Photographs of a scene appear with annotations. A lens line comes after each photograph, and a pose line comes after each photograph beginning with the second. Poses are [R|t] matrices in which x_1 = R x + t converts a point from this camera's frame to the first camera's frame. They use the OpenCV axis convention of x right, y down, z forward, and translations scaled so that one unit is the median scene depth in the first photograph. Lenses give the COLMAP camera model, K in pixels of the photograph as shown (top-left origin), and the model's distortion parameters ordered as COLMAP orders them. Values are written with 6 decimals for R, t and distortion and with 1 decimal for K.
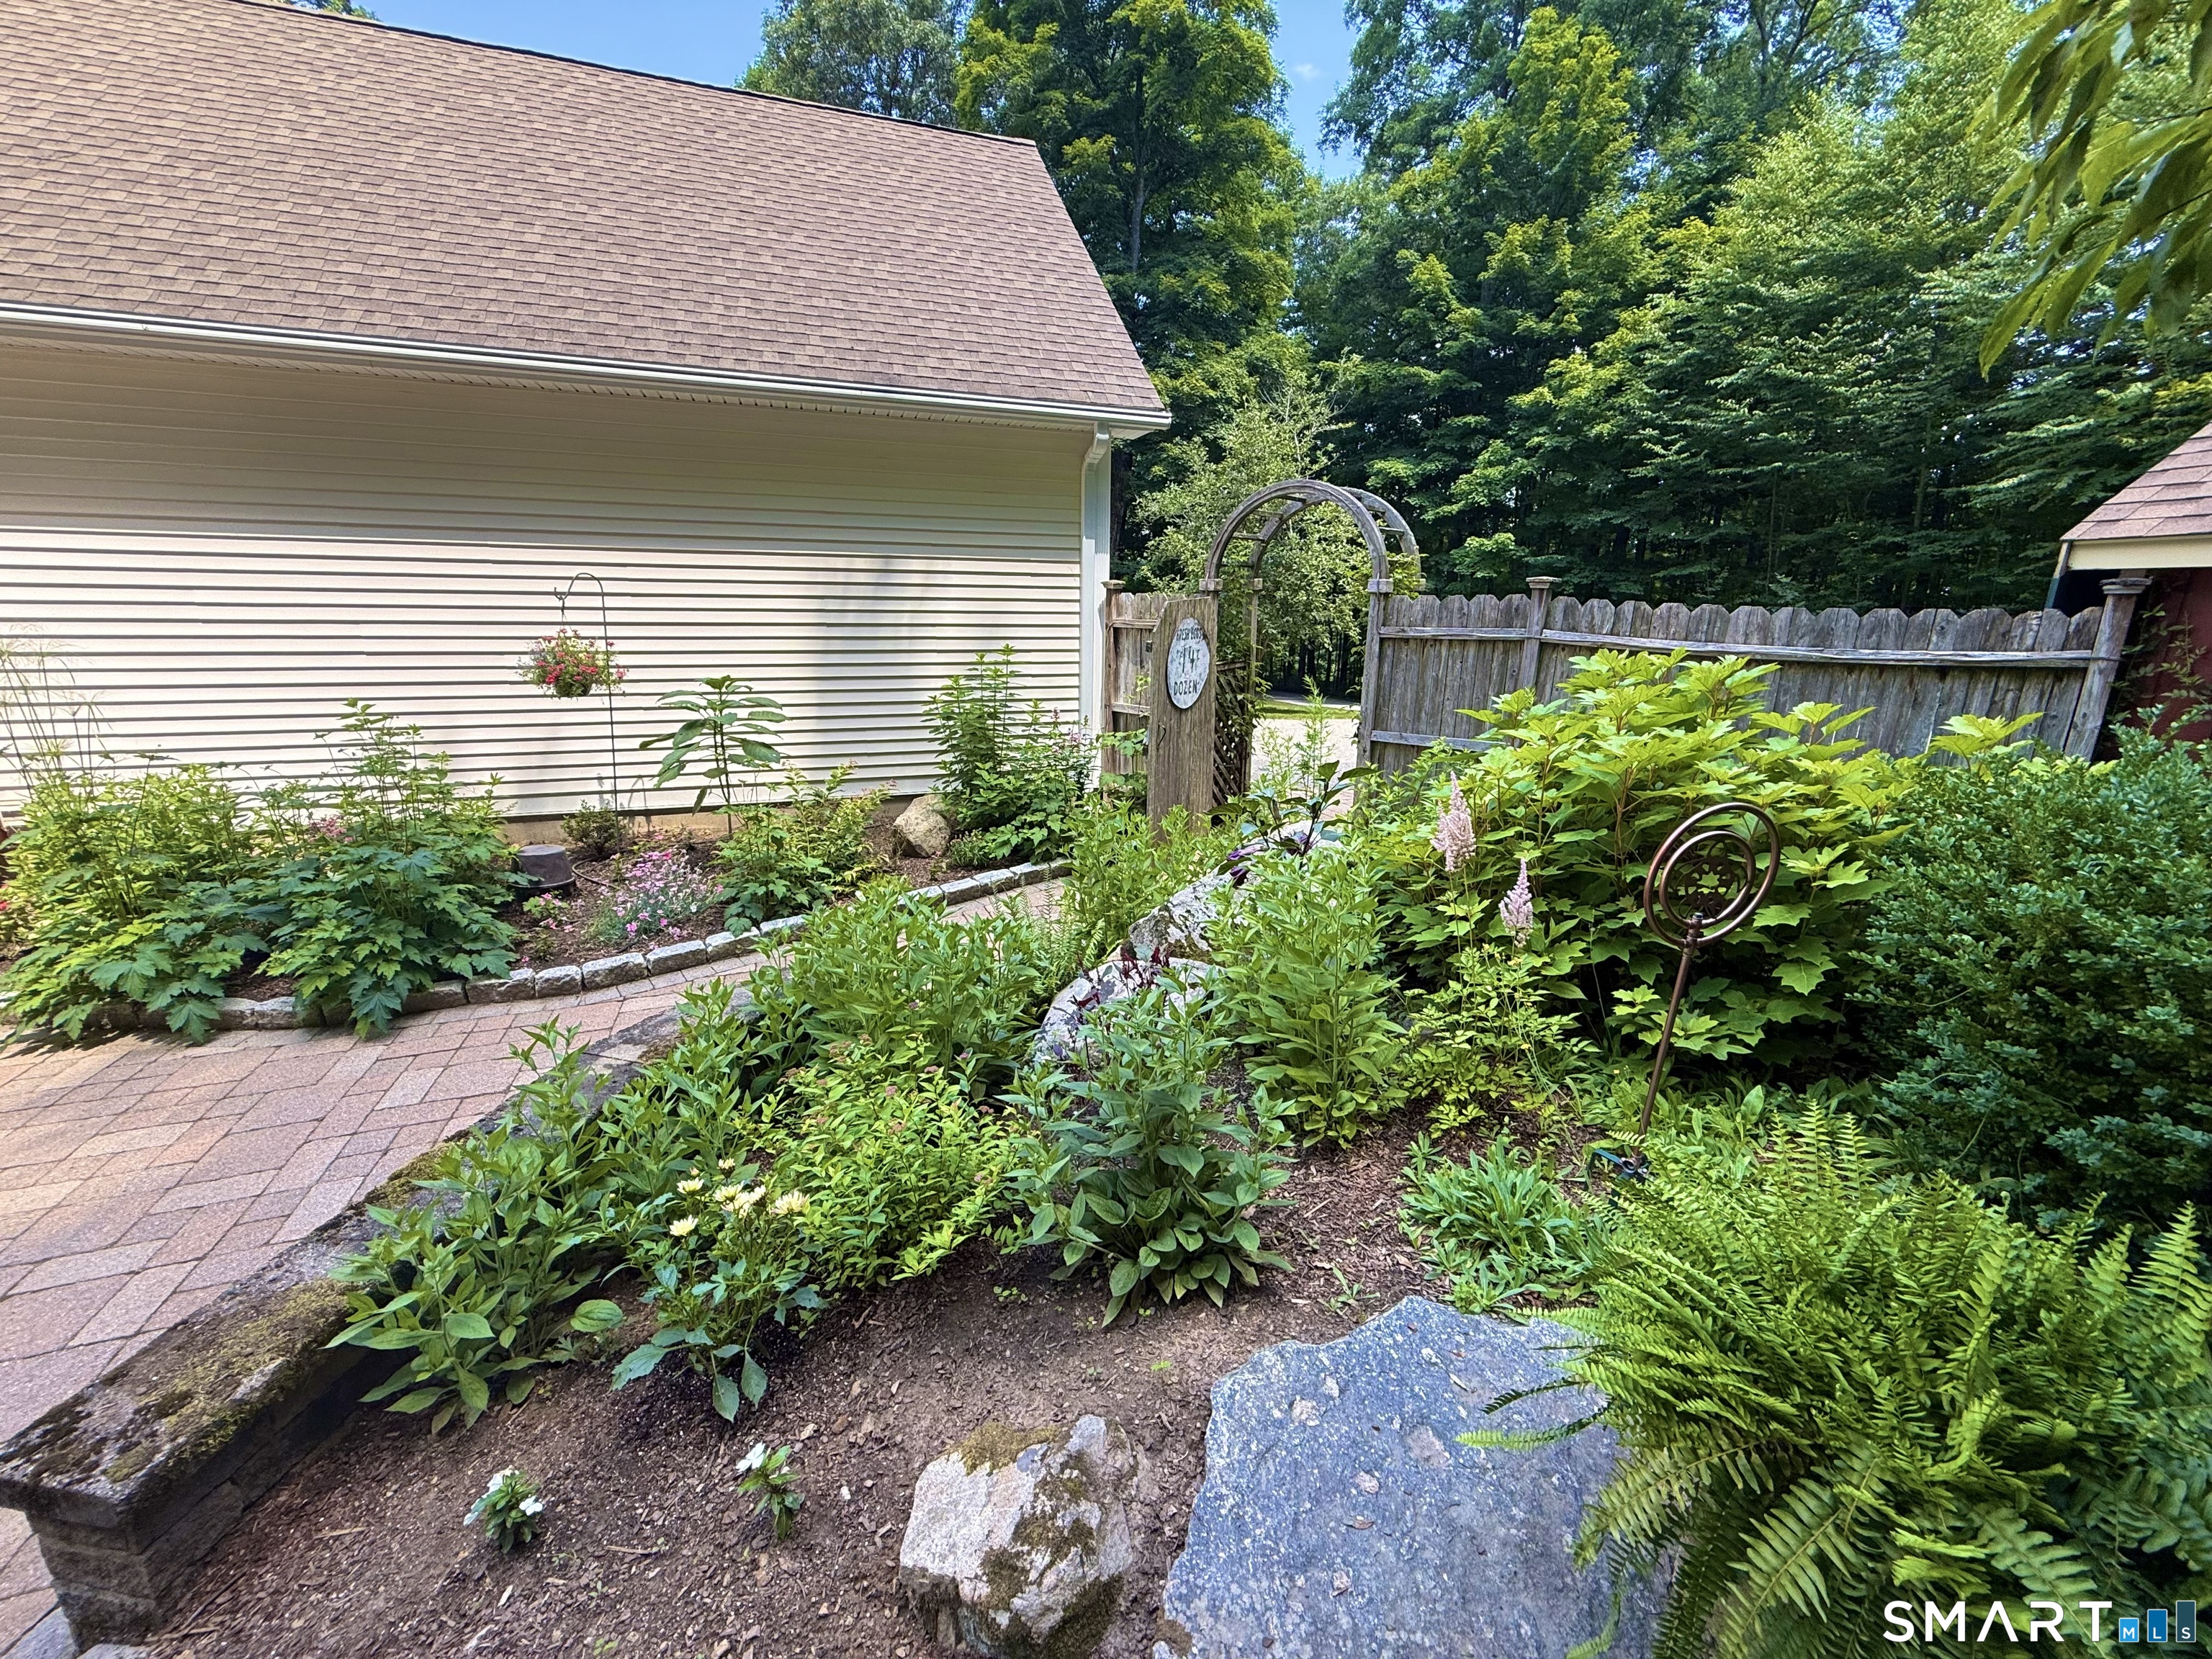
lens RADIAL K [[889.9, 0, 1106.0], [0, 889.9, 829.5], [0, 0, 1]] dist [0.000492, 0.000064]
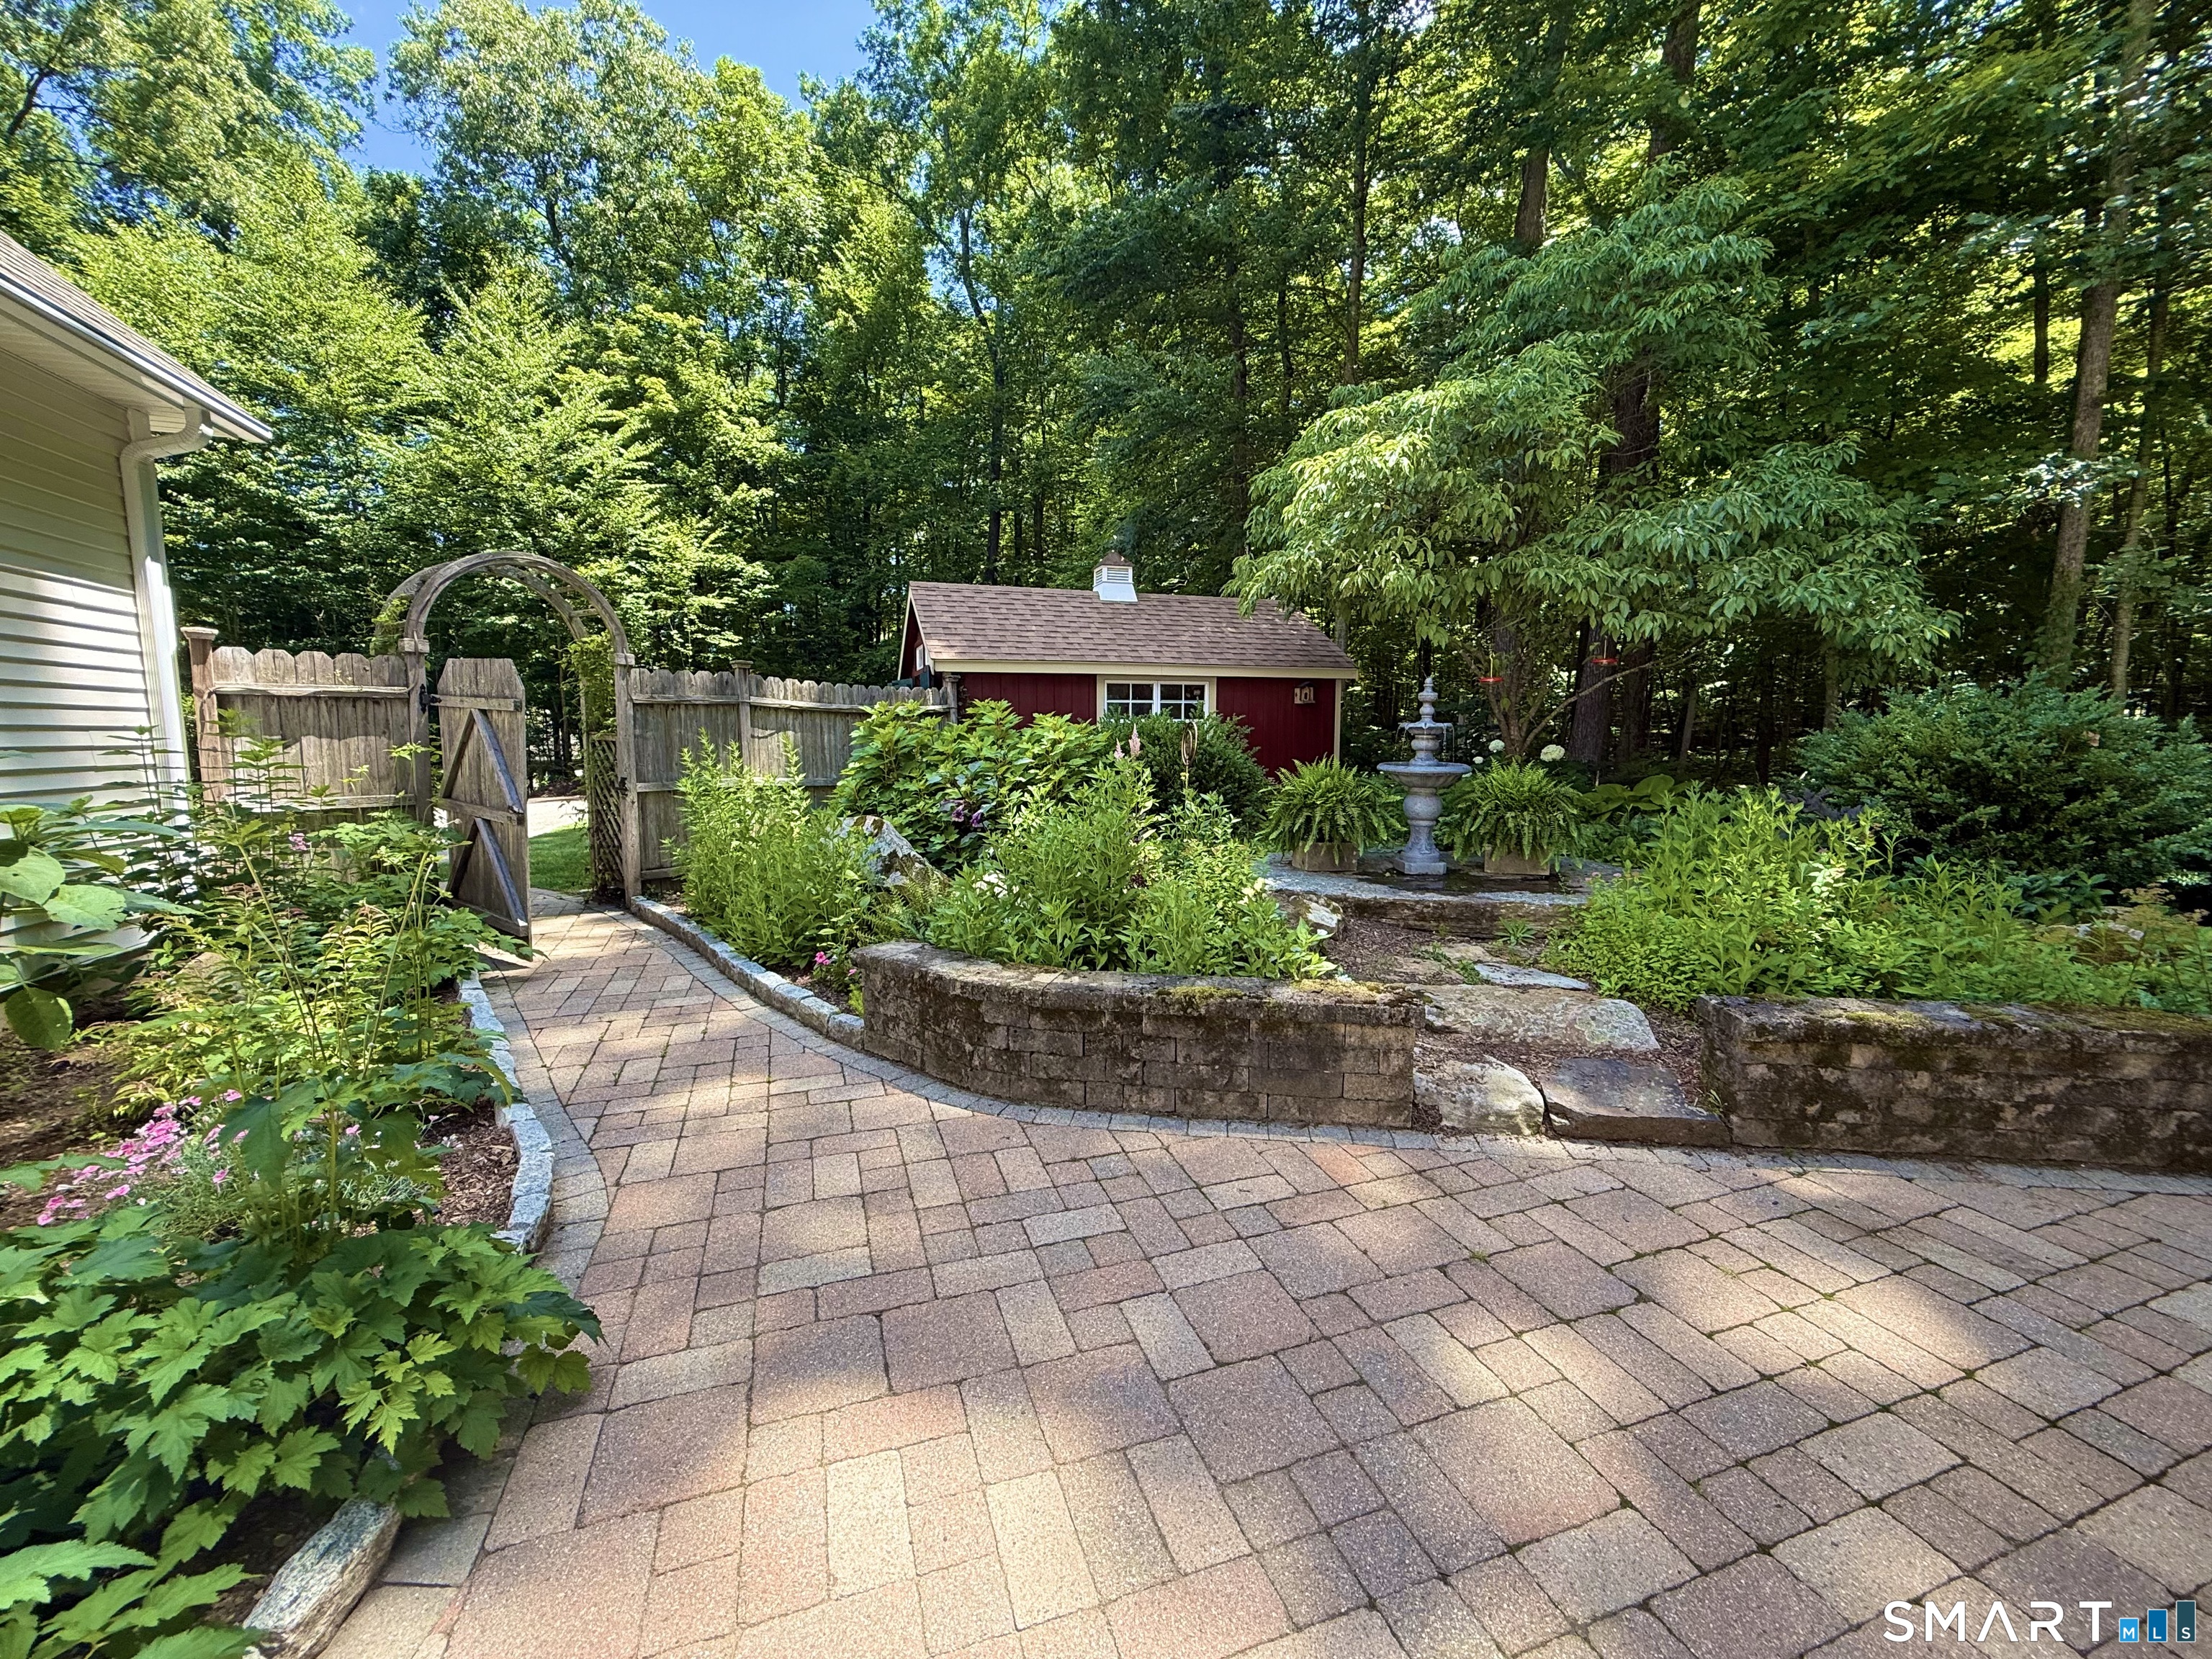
lens RADIAL K [[889.9, 0, 1106.0], [0, 889.9, 829.5], [0, 0, 1]] dist [0.000492, 0.000064]
pose [[0.001359, -0.121911, 0.992540, -0.742665], [0.253093, 0.960268, 0.117601, -0.031053], [-0.967441, 0.251045, 0.032160, 0.345207]]
